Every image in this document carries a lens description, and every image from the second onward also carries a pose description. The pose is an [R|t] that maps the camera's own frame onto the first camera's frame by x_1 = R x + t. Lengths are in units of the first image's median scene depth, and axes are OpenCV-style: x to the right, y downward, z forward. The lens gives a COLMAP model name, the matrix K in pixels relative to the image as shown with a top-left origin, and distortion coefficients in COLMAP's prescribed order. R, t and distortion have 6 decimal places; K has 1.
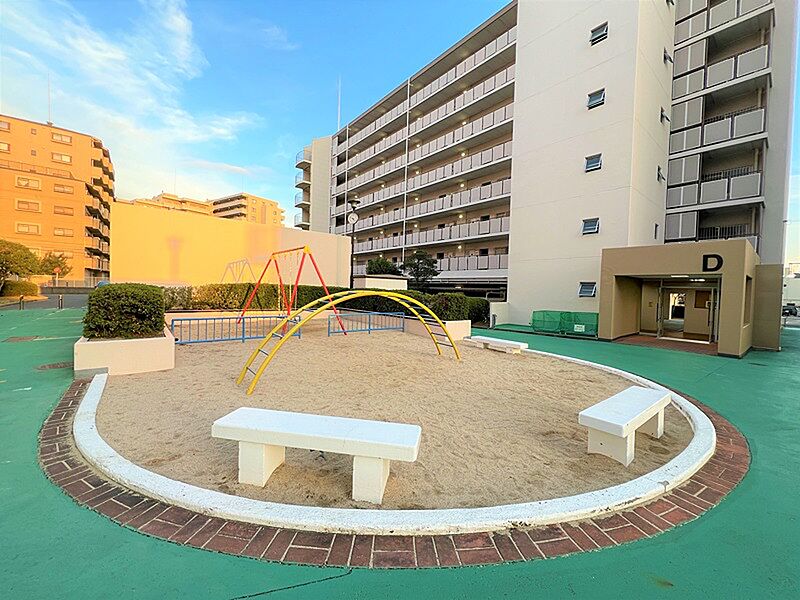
lens RADIAL K [[319.0, 0, 399.2], [0, 319.0, 296.7], [0, 0, 1]] dist [-0.001184, -0.000506]
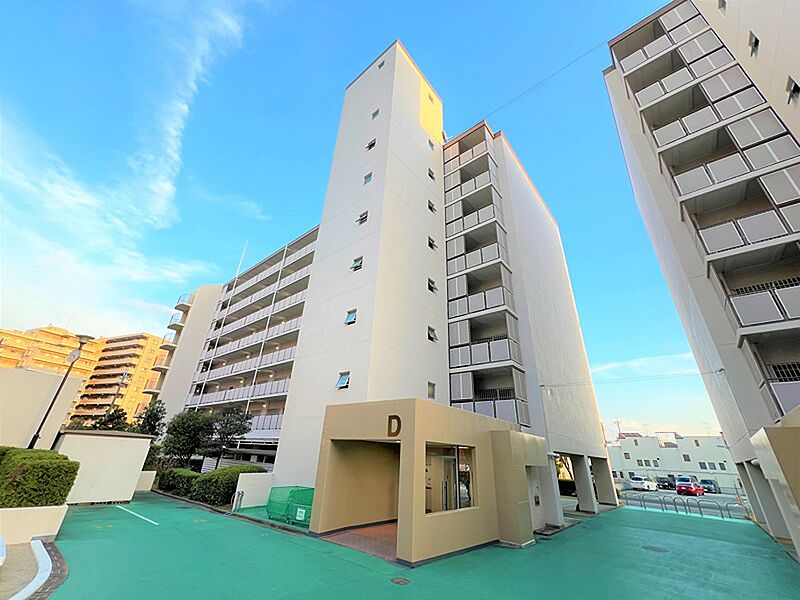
lens RADIAL K [[319.0, 0, 399.2], [0, 319.0, 296.7], [0, 0, 1]] dist [-0.001184, -0.000506]
pose [[0.982493, 0.097365, 0.158833, 0.496390], [-0.013404, 0.887298, -0.461001, -0.010903], [-0.185817, 0.450801, 0.873070, 0.051469]]
